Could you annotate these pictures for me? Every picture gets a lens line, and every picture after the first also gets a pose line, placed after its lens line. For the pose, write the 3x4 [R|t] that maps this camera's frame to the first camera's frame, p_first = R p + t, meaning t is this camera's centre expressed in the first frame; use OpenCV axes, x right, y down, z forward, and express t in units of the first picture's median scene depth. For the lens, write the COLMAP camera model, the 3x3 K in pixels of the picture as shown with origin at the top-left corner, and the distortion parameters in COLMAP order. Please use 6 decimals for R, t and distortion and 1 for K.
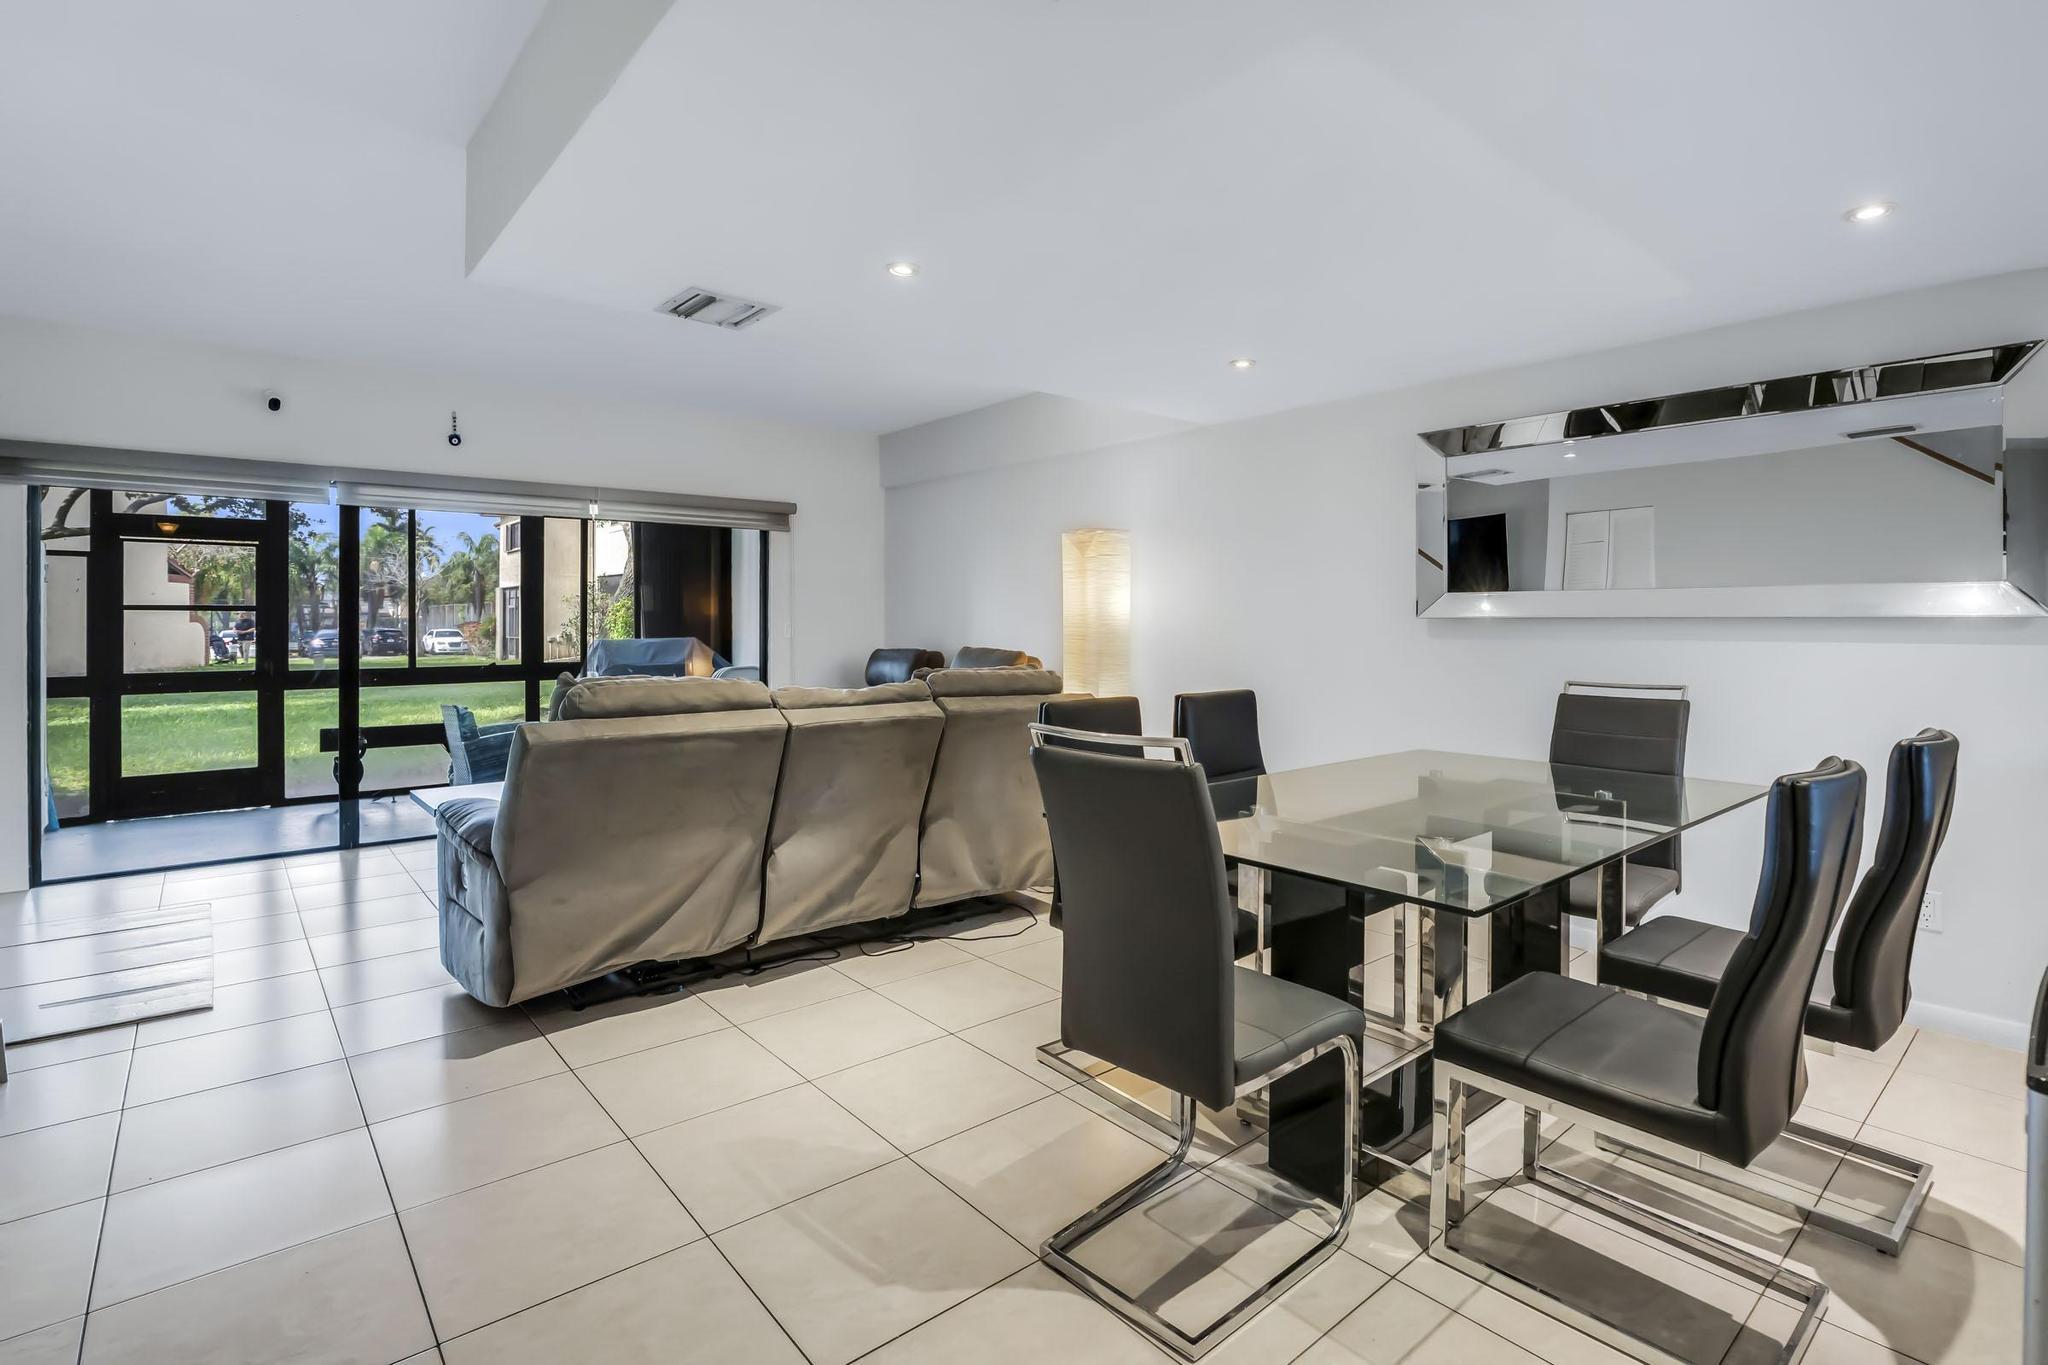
lens RADIAL K [[976.9, 0, 1008.7], [0, 976.9, 631.0], [0, 0, 1]] dist [-0.028531, 0.000058]
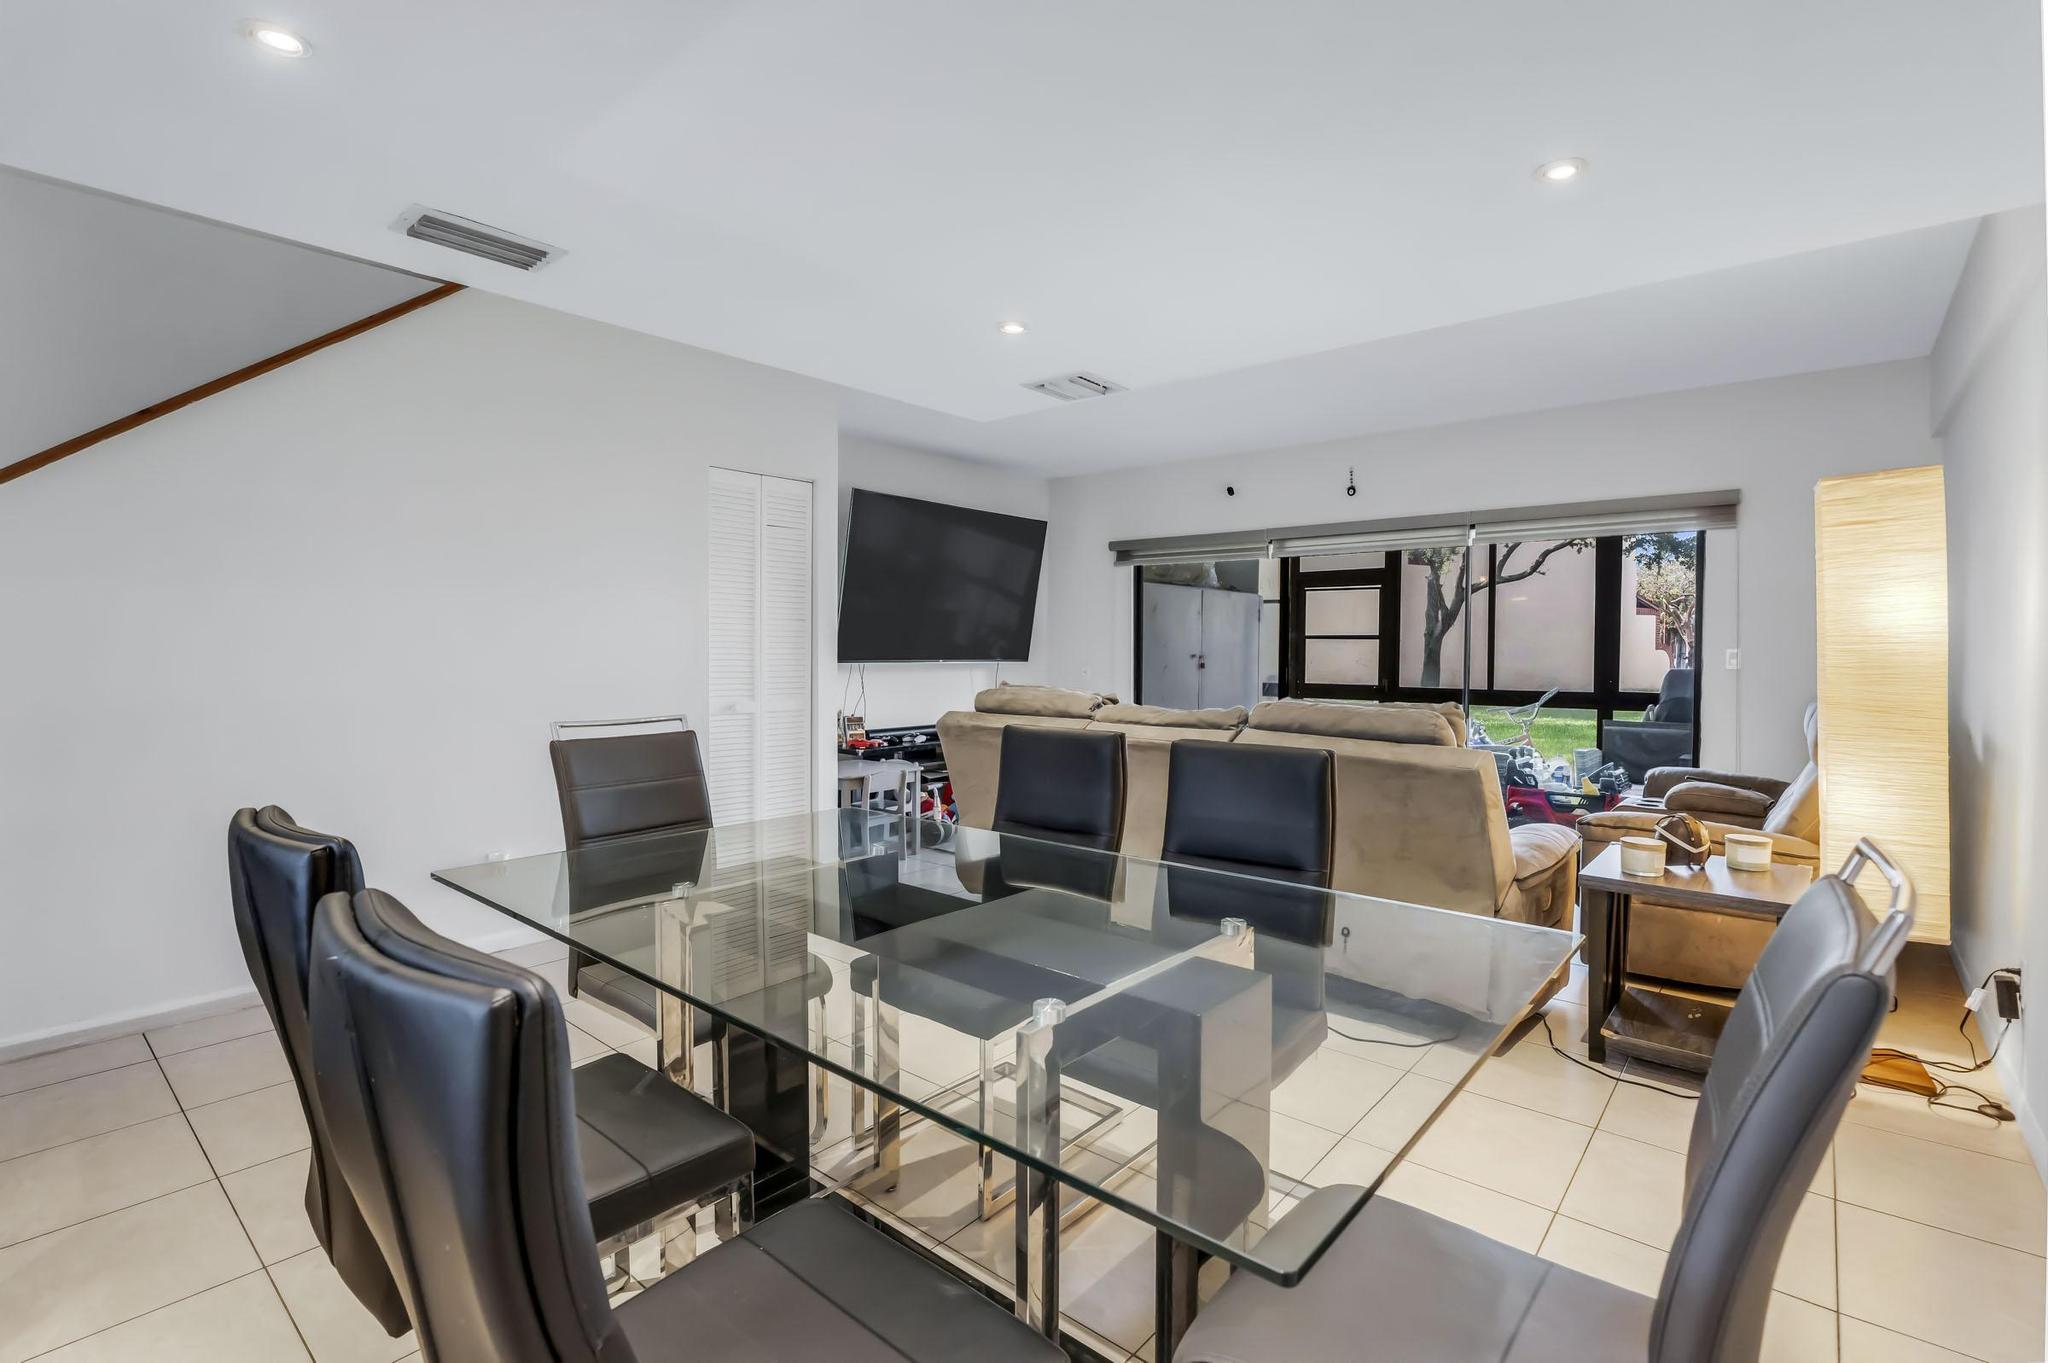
lens RADIAL K [[938.8, 0, 1024.0], [0, 938.8, 681.5], [0, 0, 1]] dist [-0.012621, -0.000003]
pose [[0.170909, 0.036001, -0.984629, 0.393214], [-0.012443, 0.999331, 0.034379, -0.001133], [0.985208, 0.006376, 0.171243, 0.337712]]
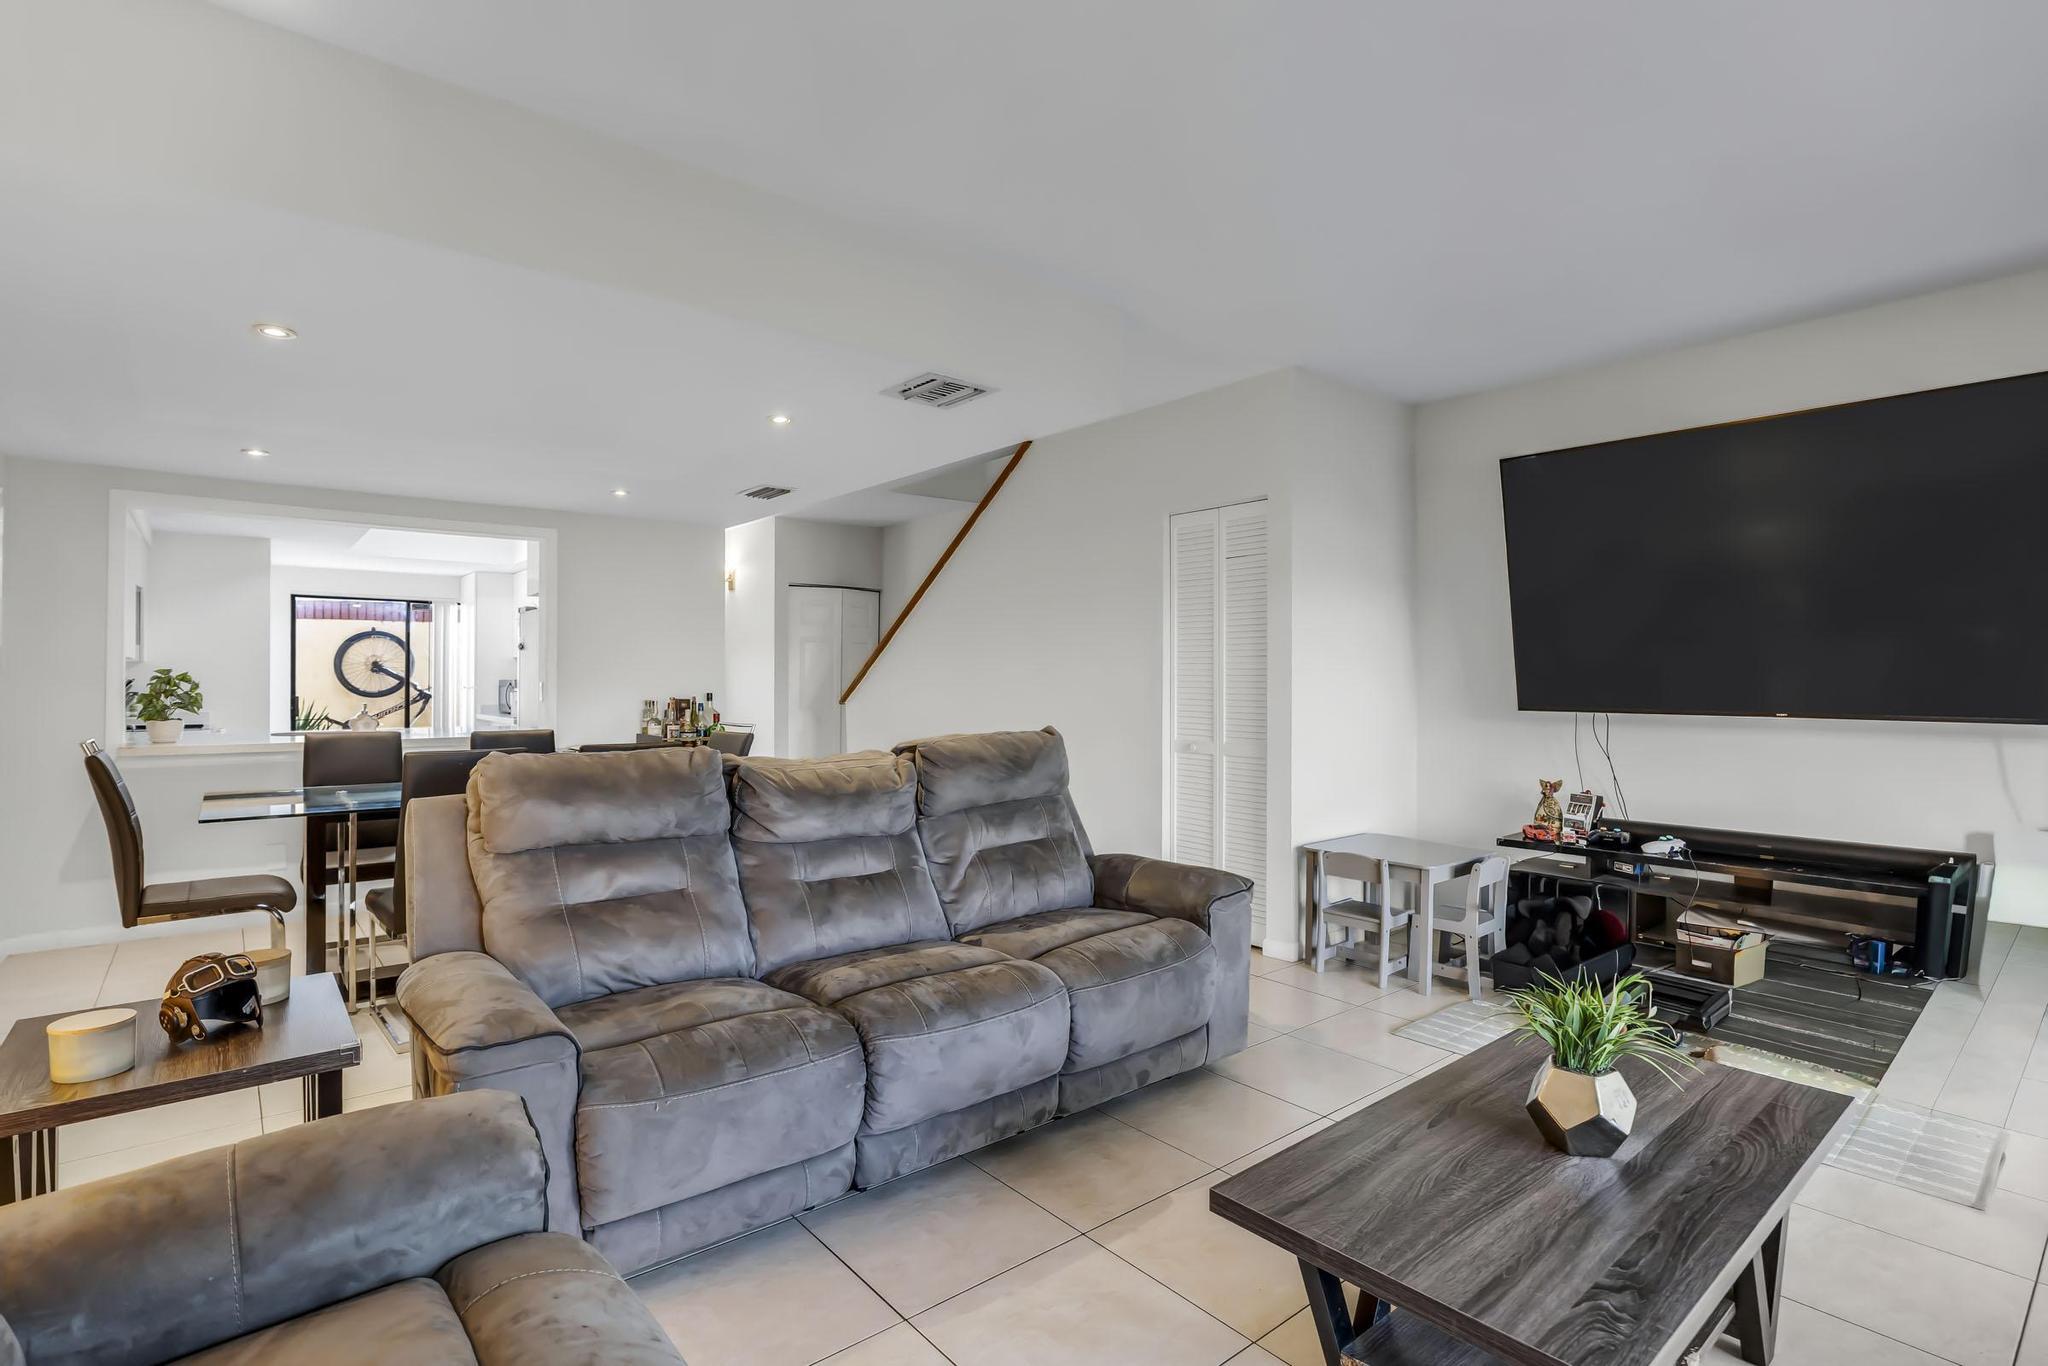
lens RADIAL K [[997.8, 0, 1024.0], [0, 997.8, 683.0], [0, 0, 1]] dist [0.000624, -0.000044]
pose [[-0.999791, -0.000725, -0.020442, -0.167469], [-0.000971, 0.999927, 0.012032, -0.010903], [0.020432, 0.012049, -0.999719, 0.955280]]
